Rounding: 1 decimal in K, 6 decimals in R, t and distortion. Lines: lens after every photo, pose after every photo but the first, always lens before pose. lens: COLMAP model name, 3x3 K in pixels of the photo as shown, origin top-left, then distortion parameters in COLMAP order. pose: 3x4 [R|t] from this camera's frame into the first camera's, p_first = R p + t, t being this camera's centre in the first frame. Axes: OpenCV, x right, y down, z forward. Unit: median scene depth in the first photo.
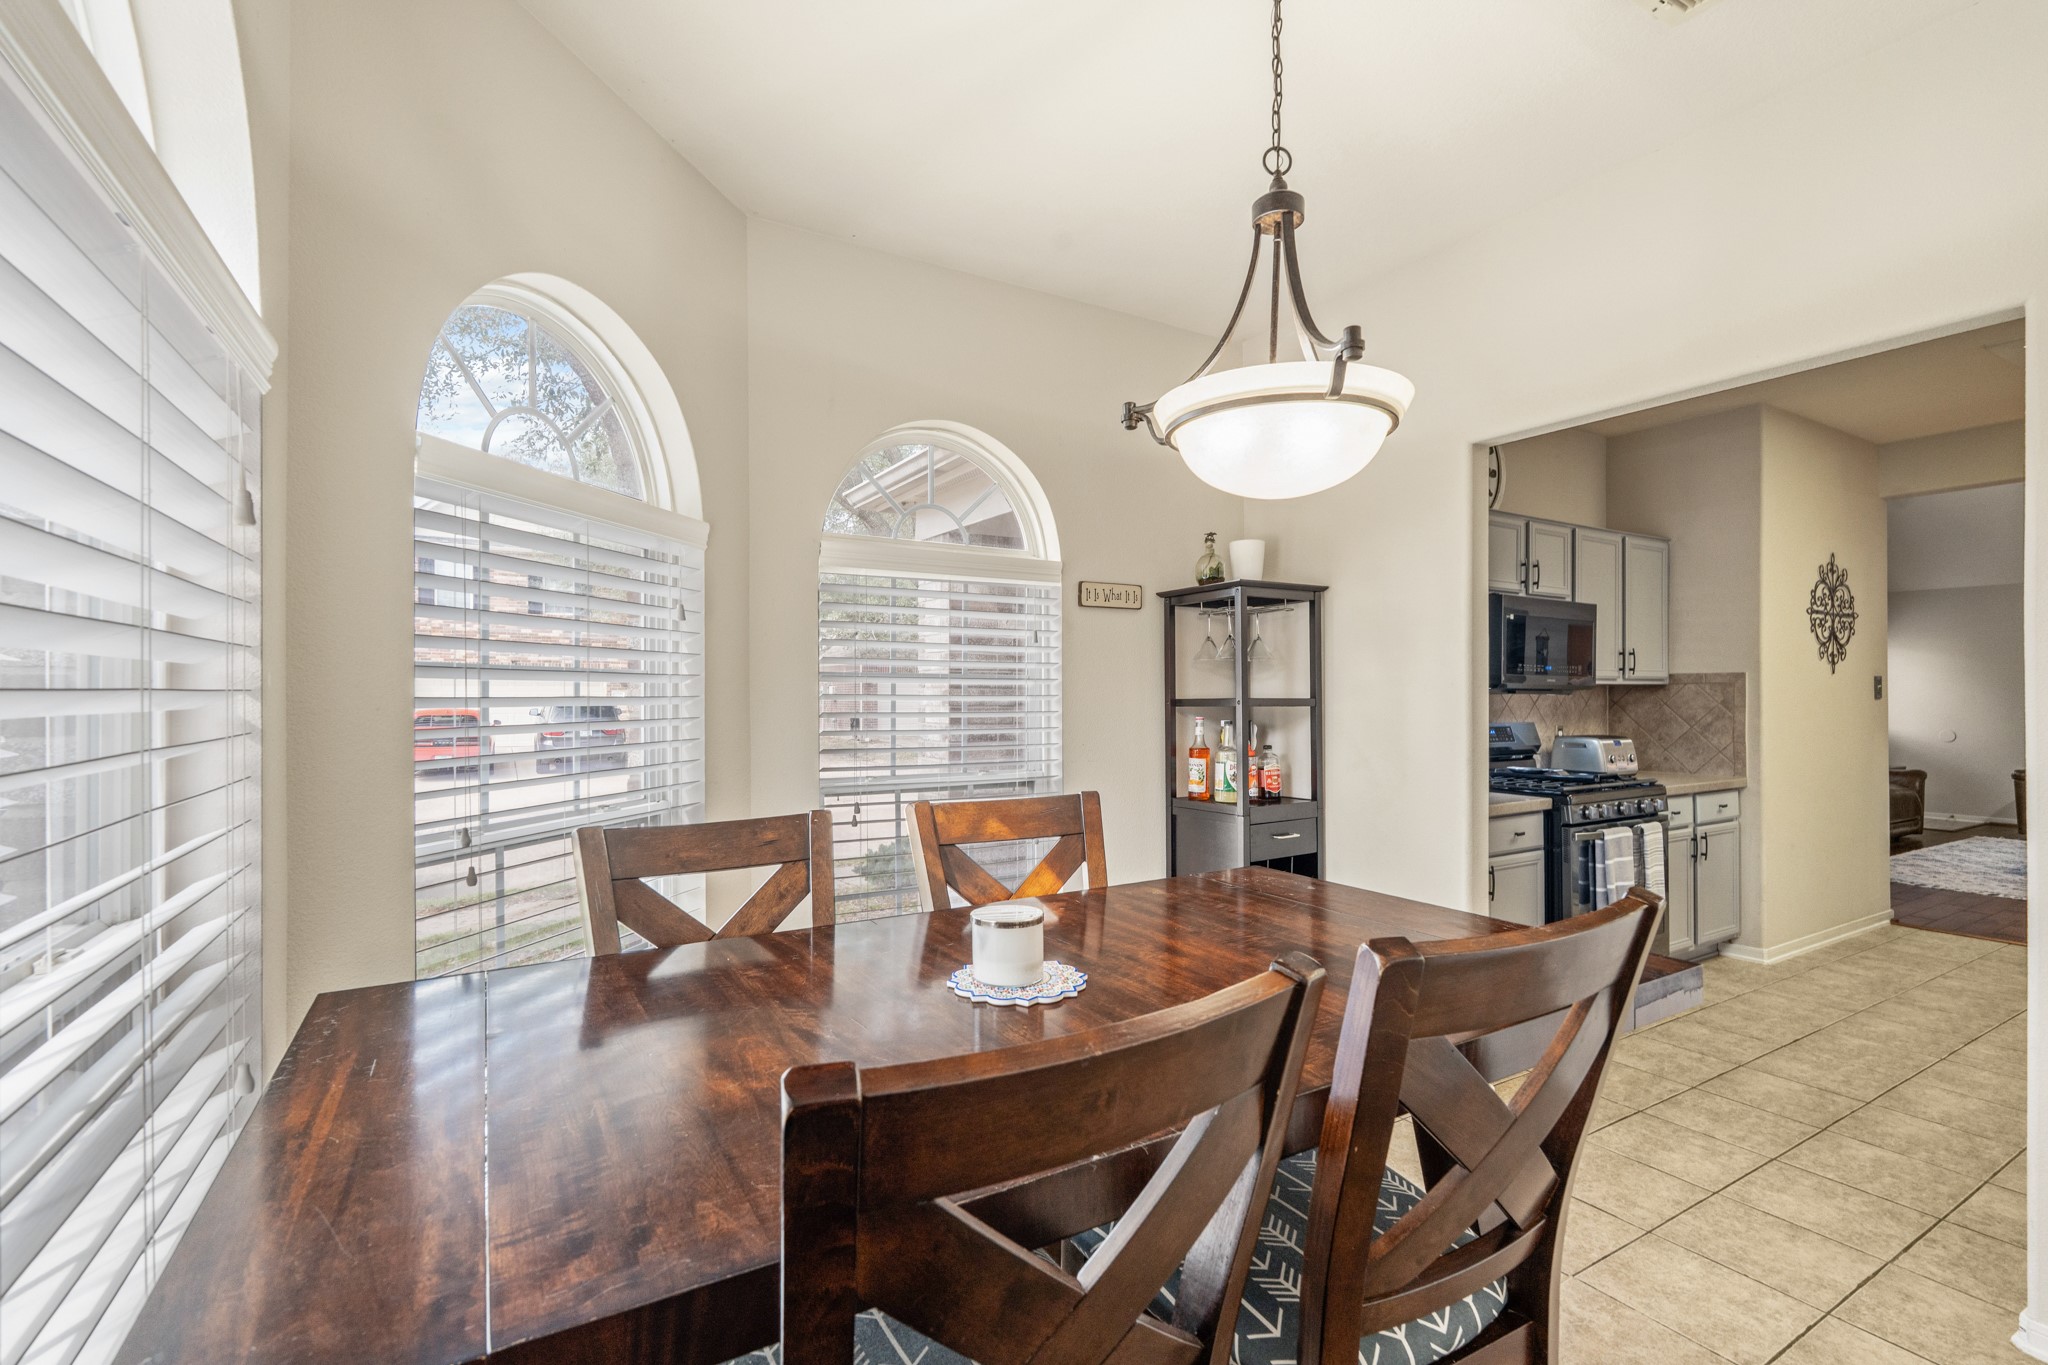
lens RADIAL K [[903.1, 0, 1020.3], [0, 903.1, 693.7], [0, 0, 1]] dist [-0.001804, -0.000129]
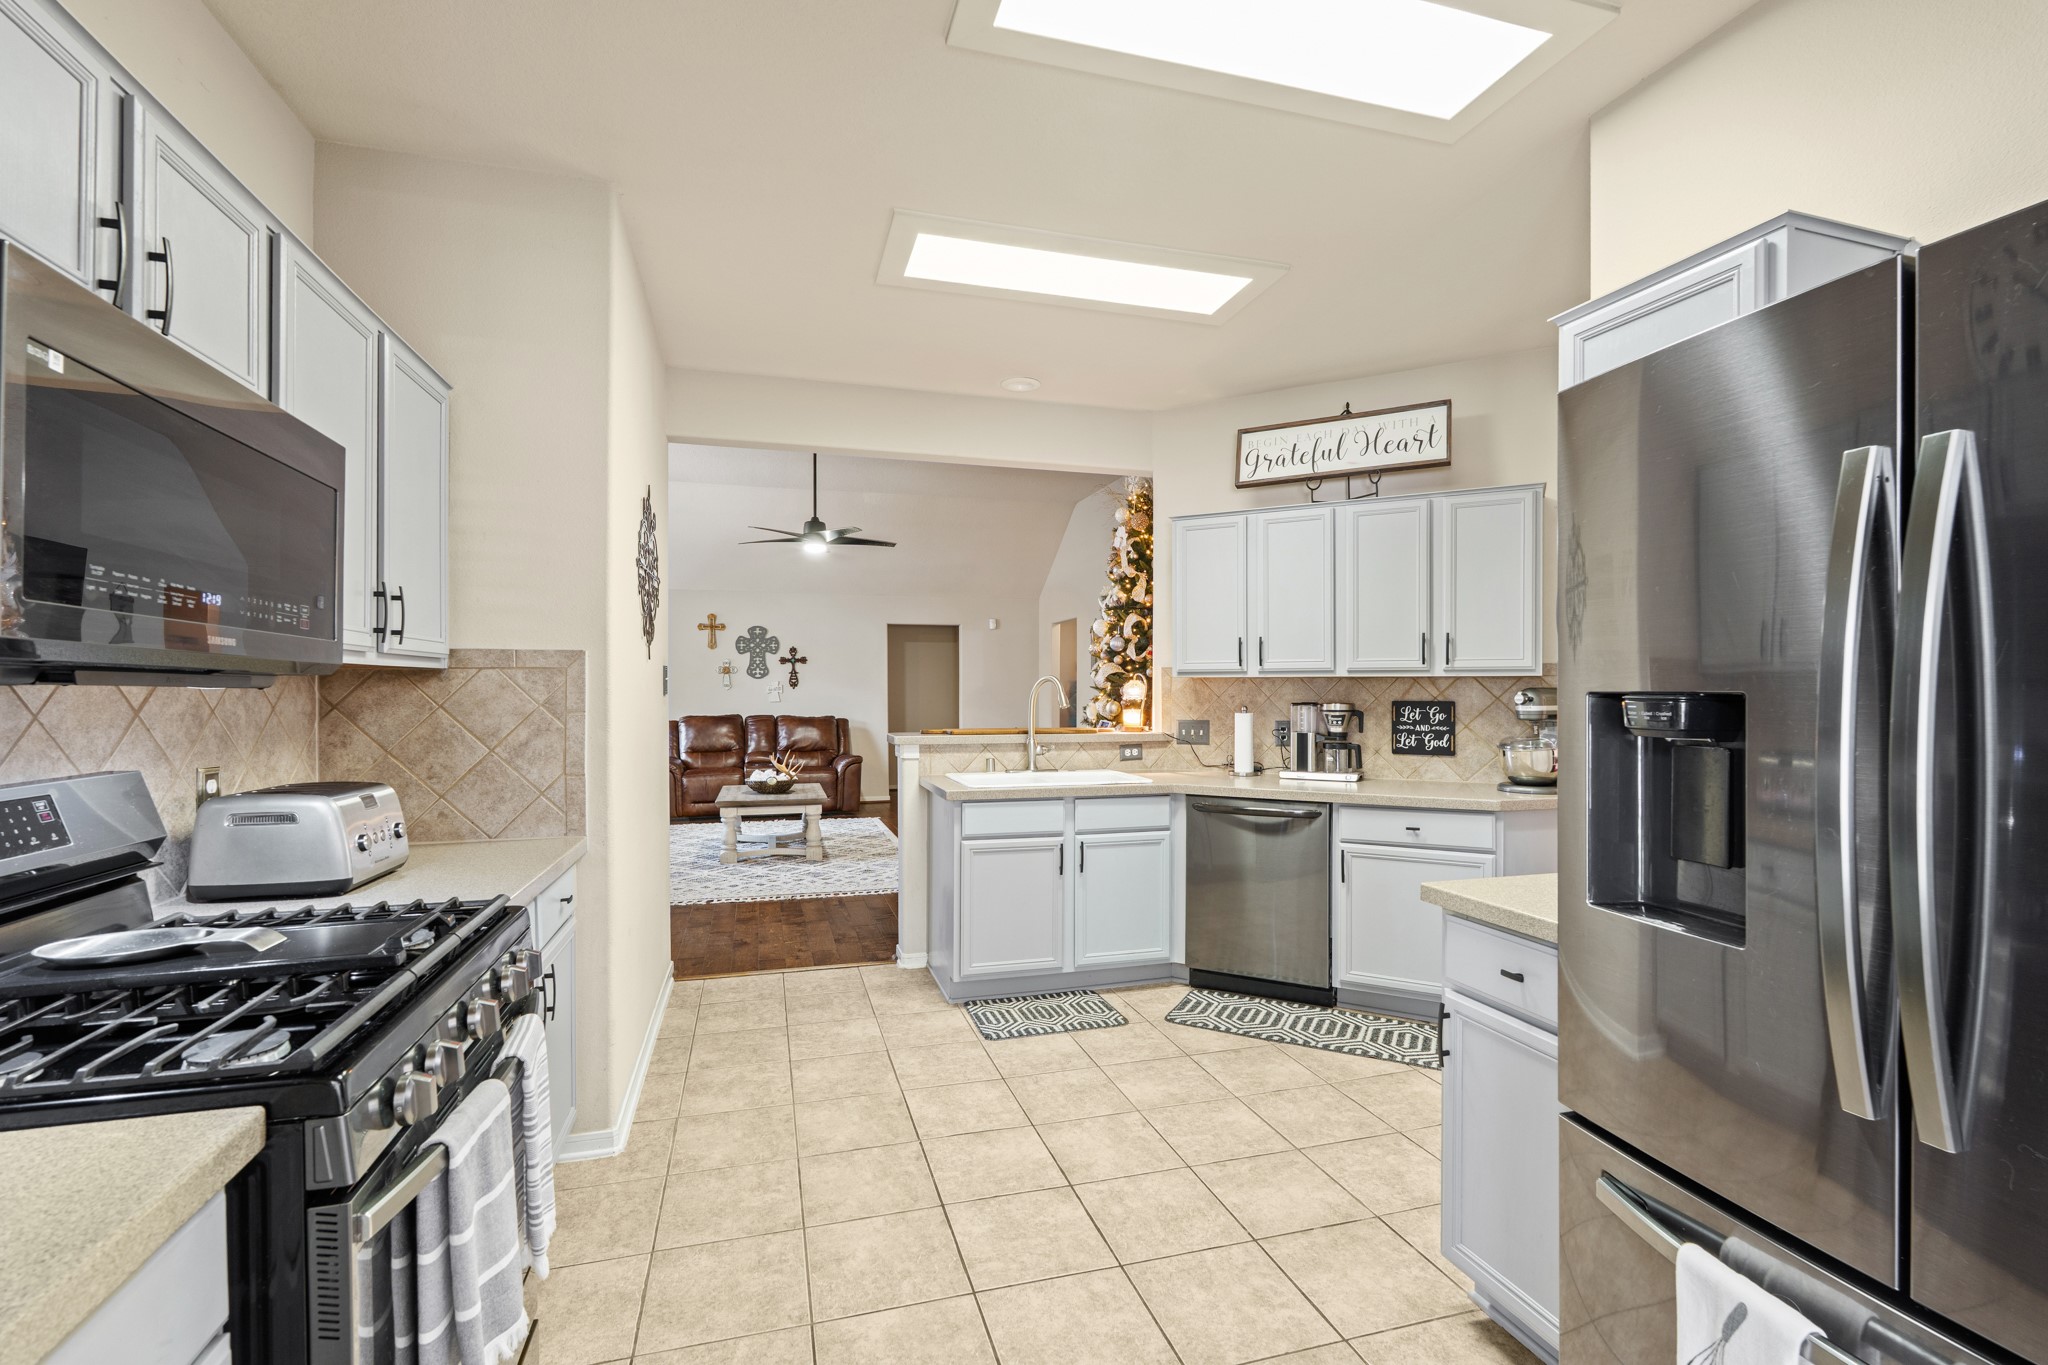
lens RADIAL K [[903.1, 0, 1023.2], [0, 903.1, 693.3], [0, 0, 1]] dist [-0.001804, -0.000129]
pose [[0.245659, -0.002051, 0.969354, 0.315433], [-0.004526, 0.999984, 0.003263, 0.000387], [-0.969346, -0.005189, 0.245645, 0.581271]]
